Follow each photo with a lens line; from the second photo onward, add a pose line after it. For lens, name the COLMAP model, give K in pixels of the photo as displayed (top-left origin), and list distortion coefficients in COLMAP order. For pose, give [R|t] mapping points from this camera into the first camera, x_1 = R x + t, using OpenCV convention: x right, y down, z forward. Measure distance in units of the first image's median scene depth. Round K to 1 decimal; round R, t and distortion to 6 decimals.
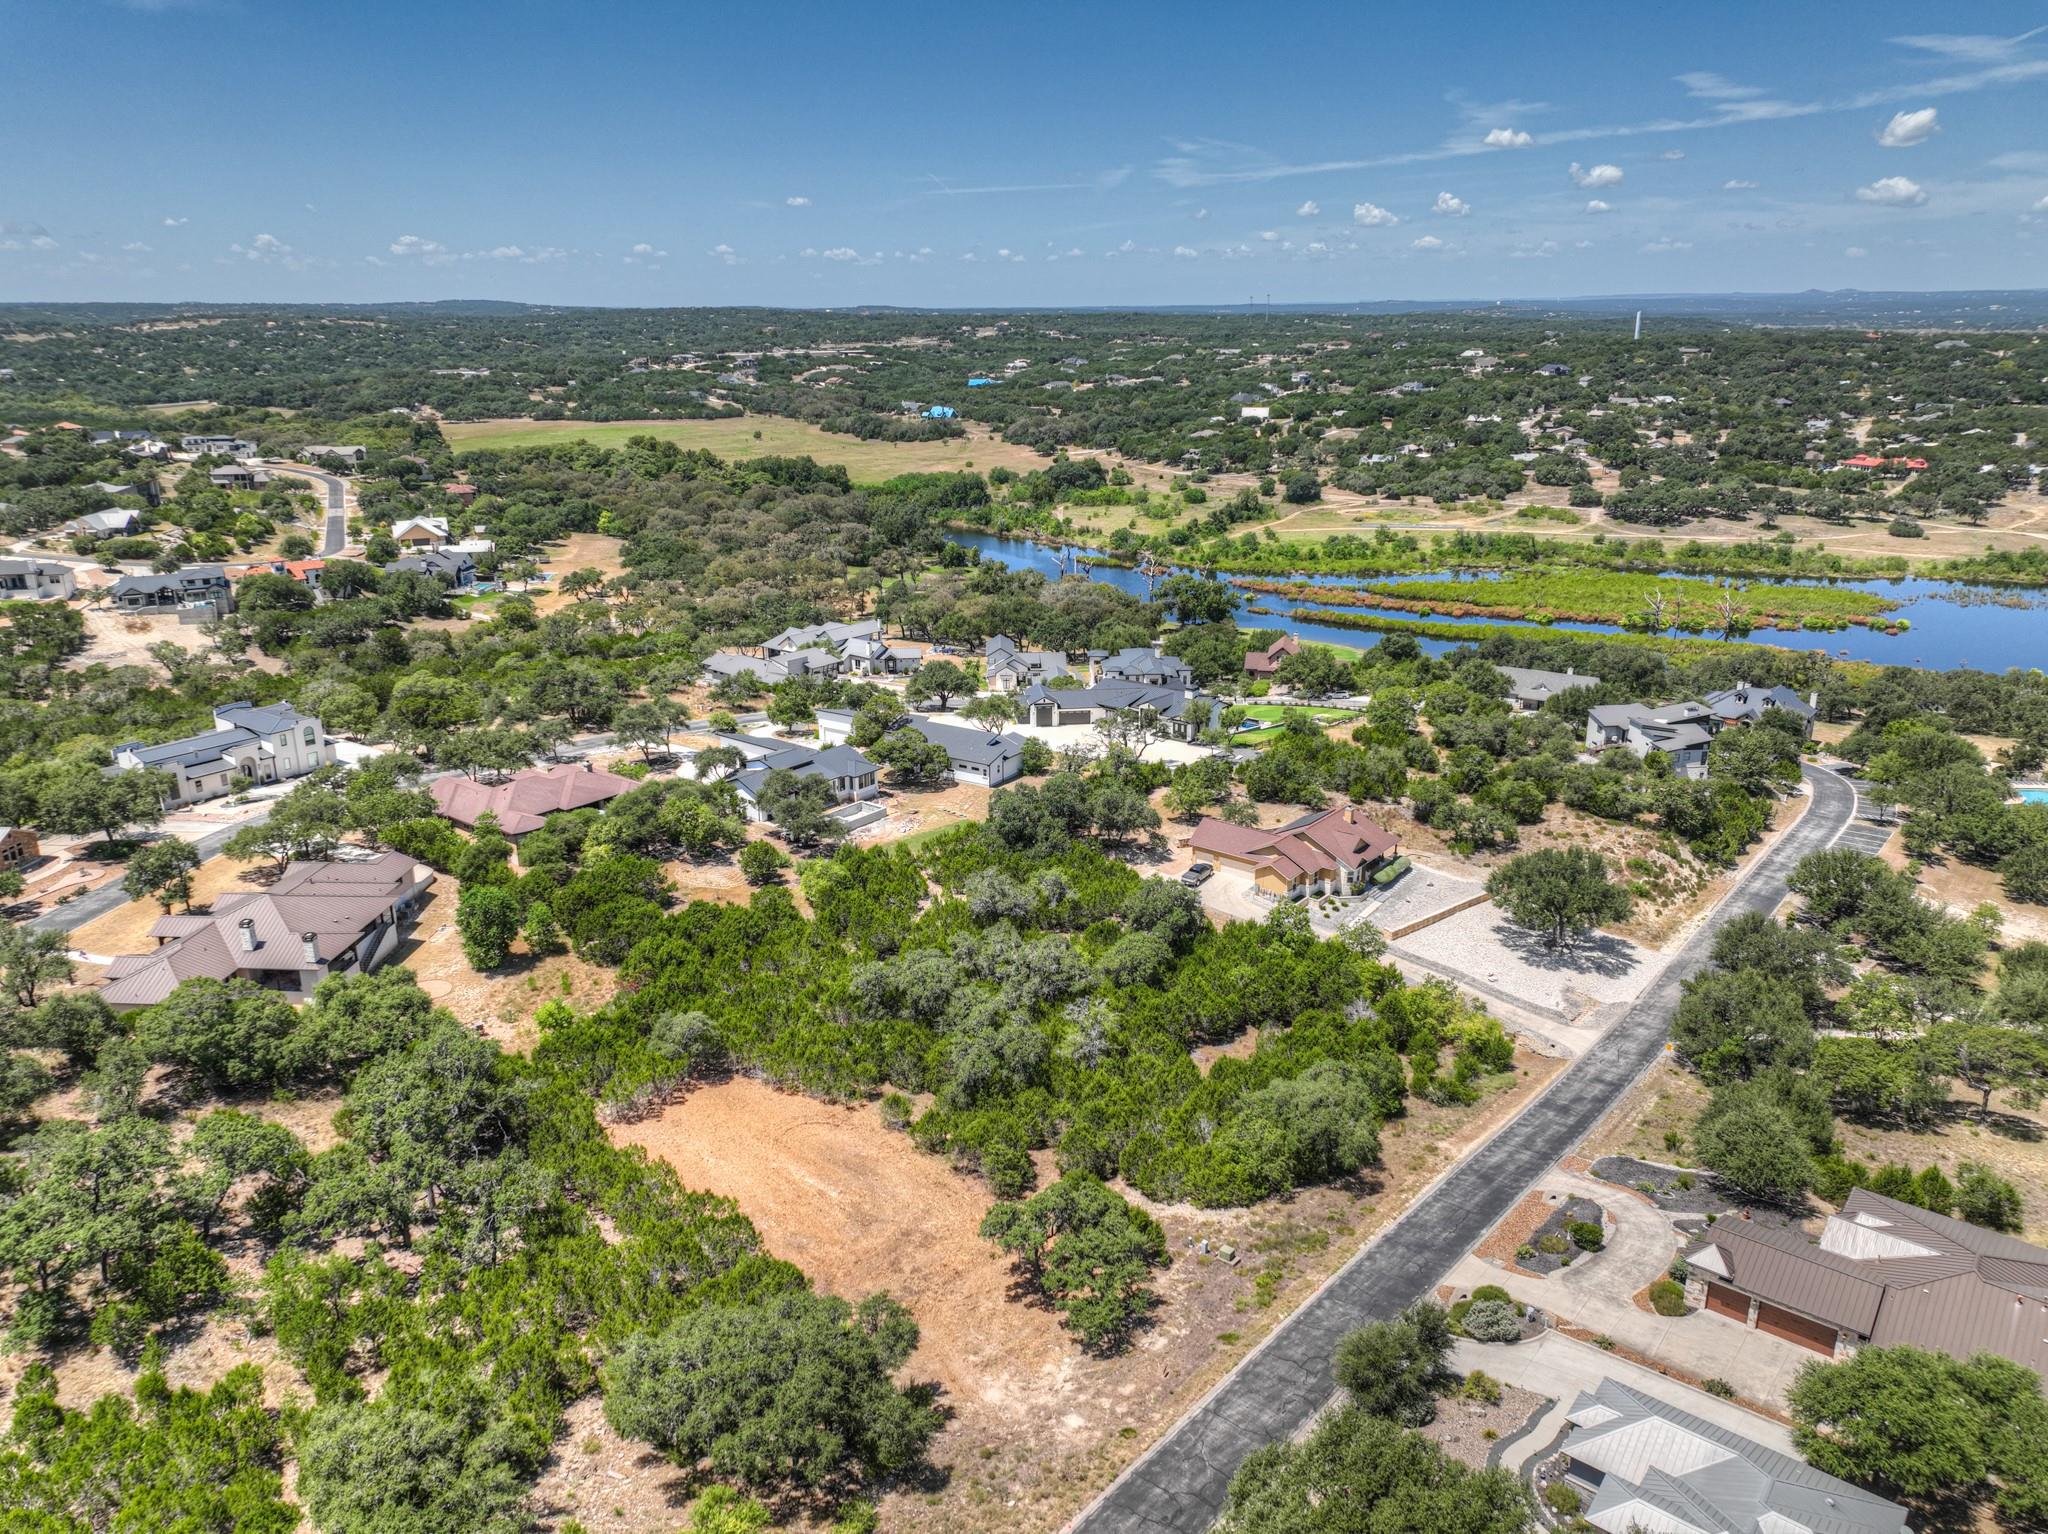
lens RADIAL K [[1446.3, 0, 1025.9], [0, 1446.3, 758.1], [0, 0, 1]] dist [-0.003858, 0.020459]
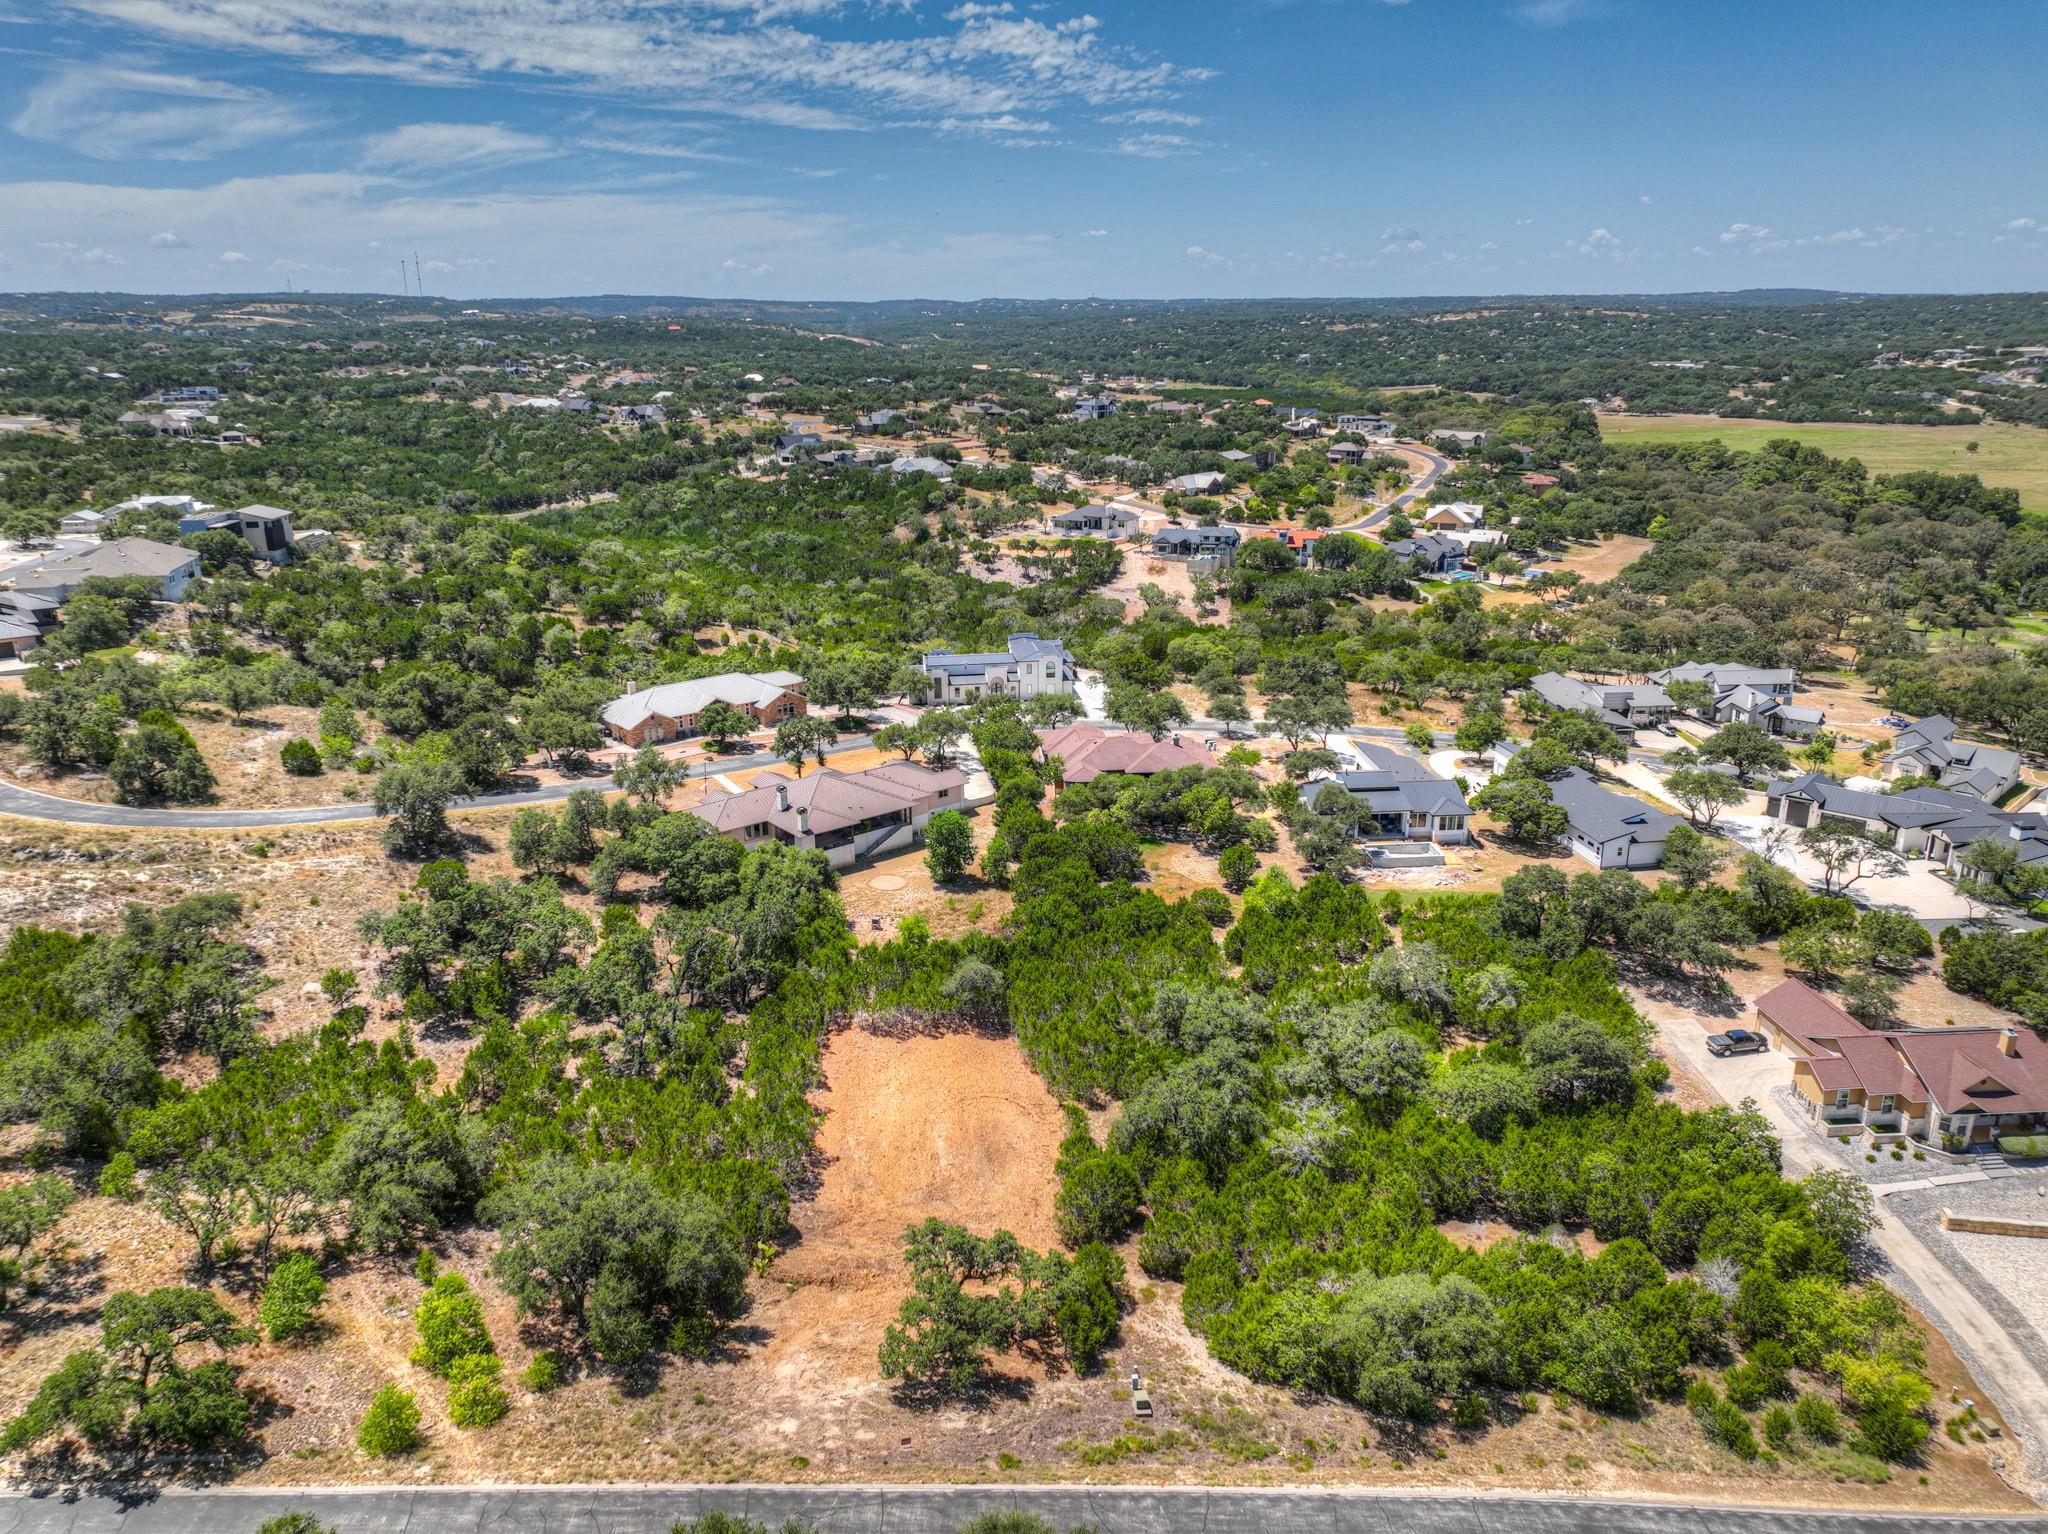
lens RADIAL K [[1446.3, 0, 1020.7], [0, 1446.3, 752.4], [0, 0, 1]] dist [-0.003858, 0.020459]
pose [[0.677740, 0.213989, -0.703475, 0.373732], [-0.212151, 0.972938, 0.091566, -0.059444], [0.704031, 0.087185, 0.704797, 0.185759]]
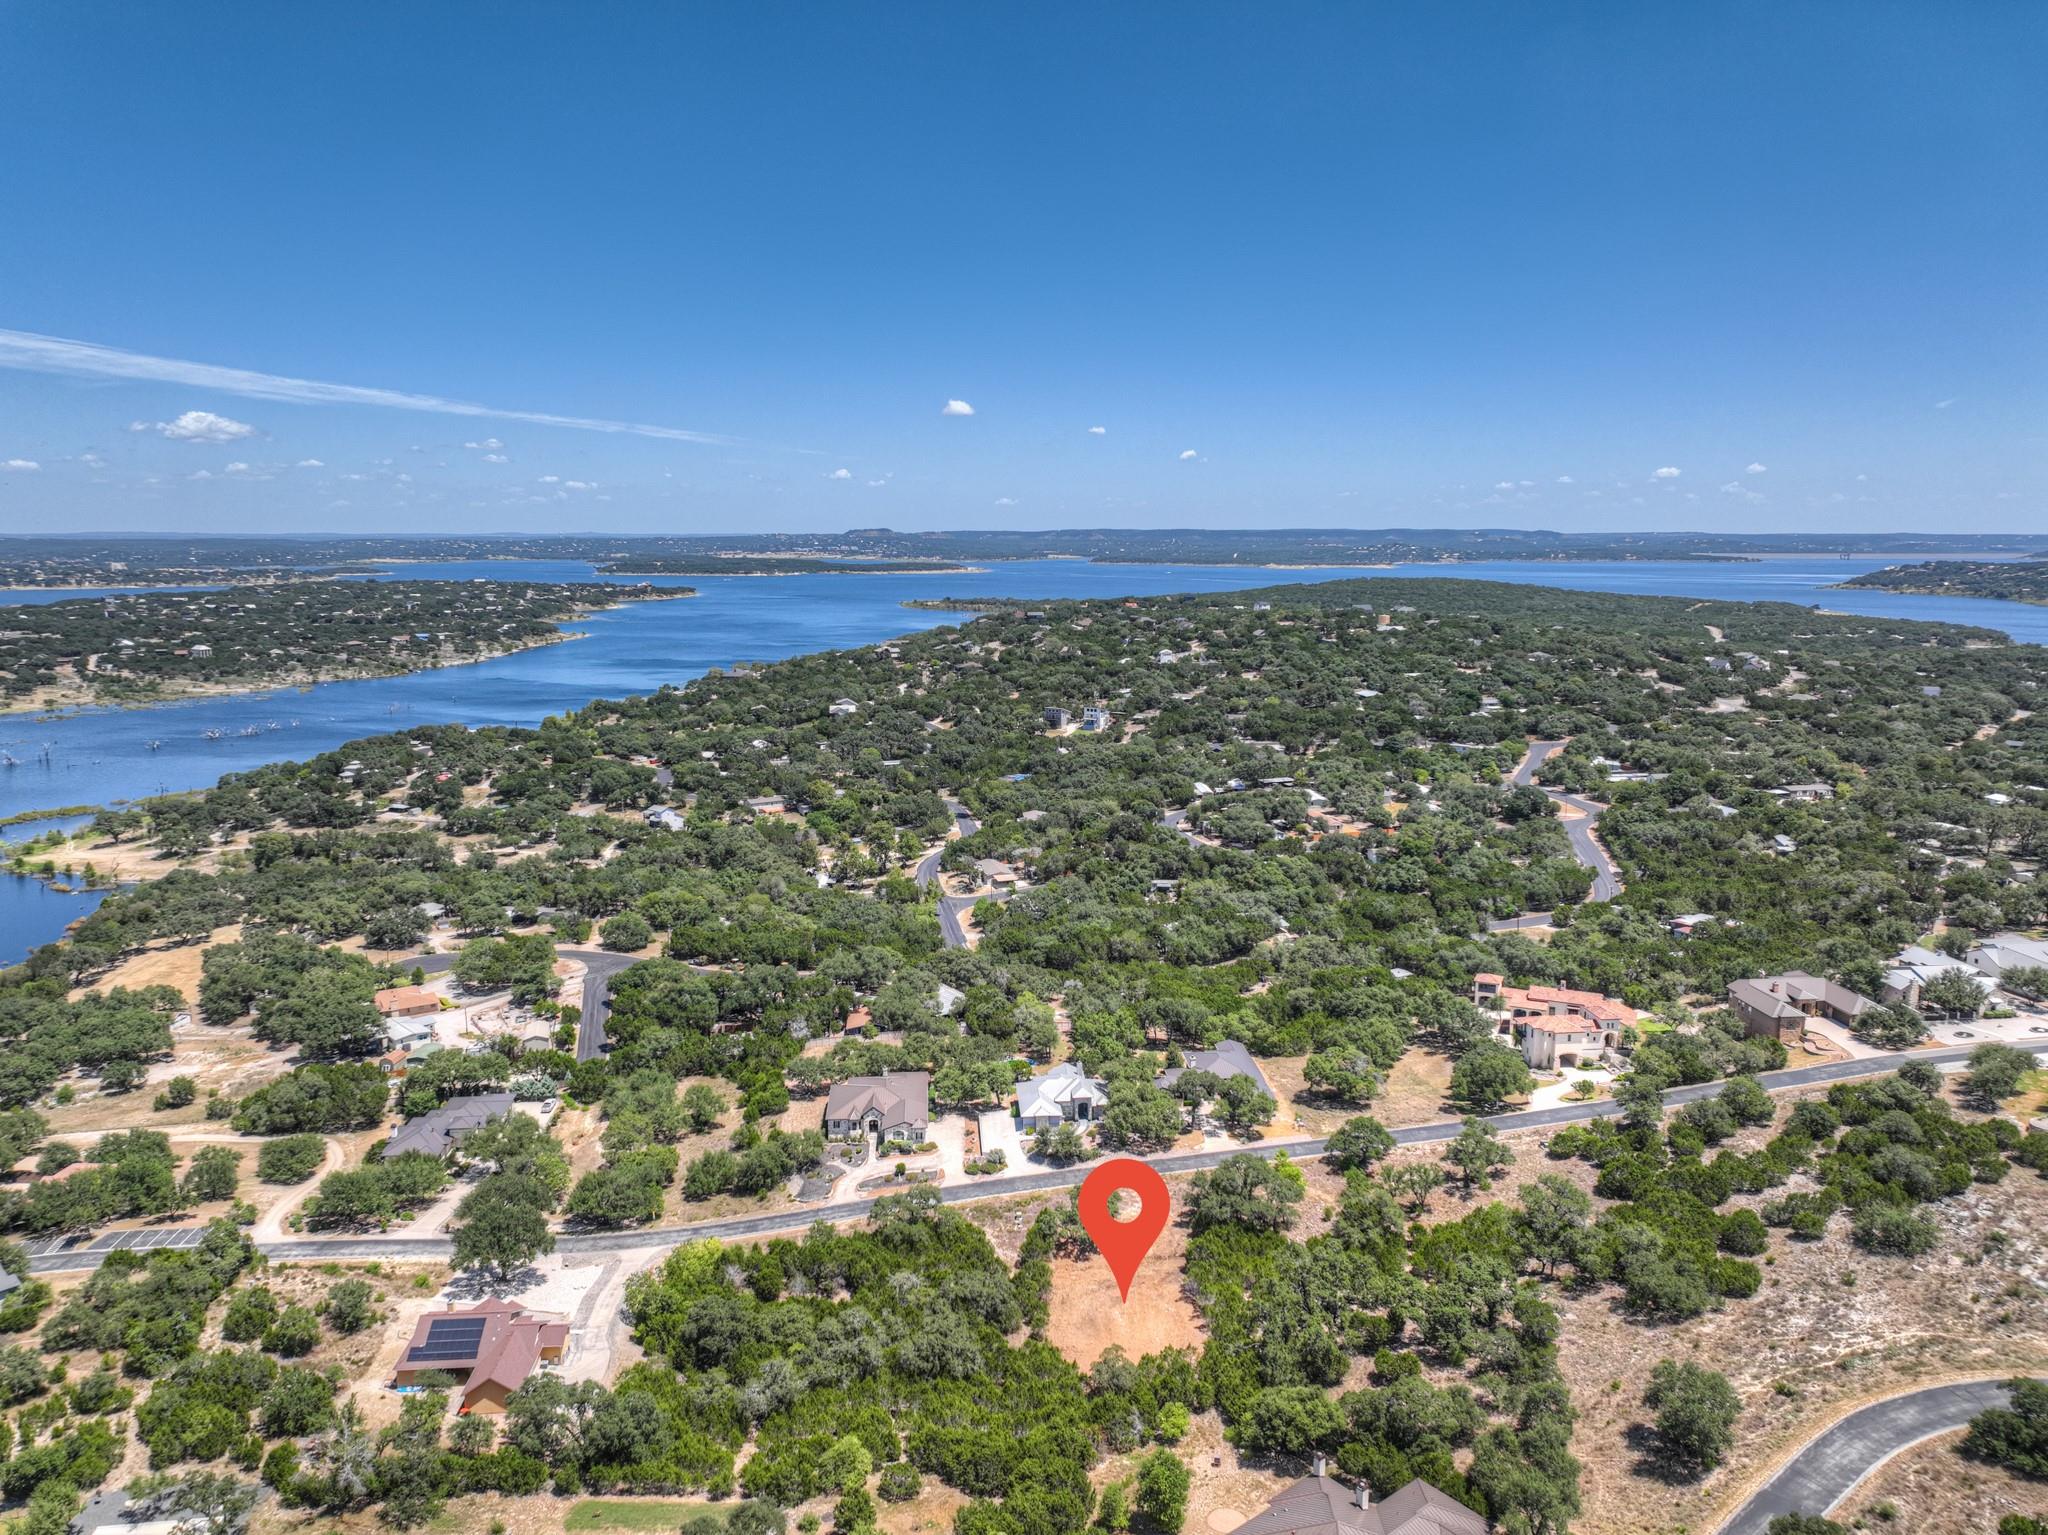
lens RADIAL K [[1446.3, 0, 1029.7], [0, 1446.3, 761.1], [0, 0, 1]] dist [-0.003858, 0.020459]
pose [[-0.680307, -0.108223, 0.724893, -0.841243], [0.229024, 0.908123, 0.350516, -0.635353], [-0.696226, 0.404476, -0.593016, 1.220202]]
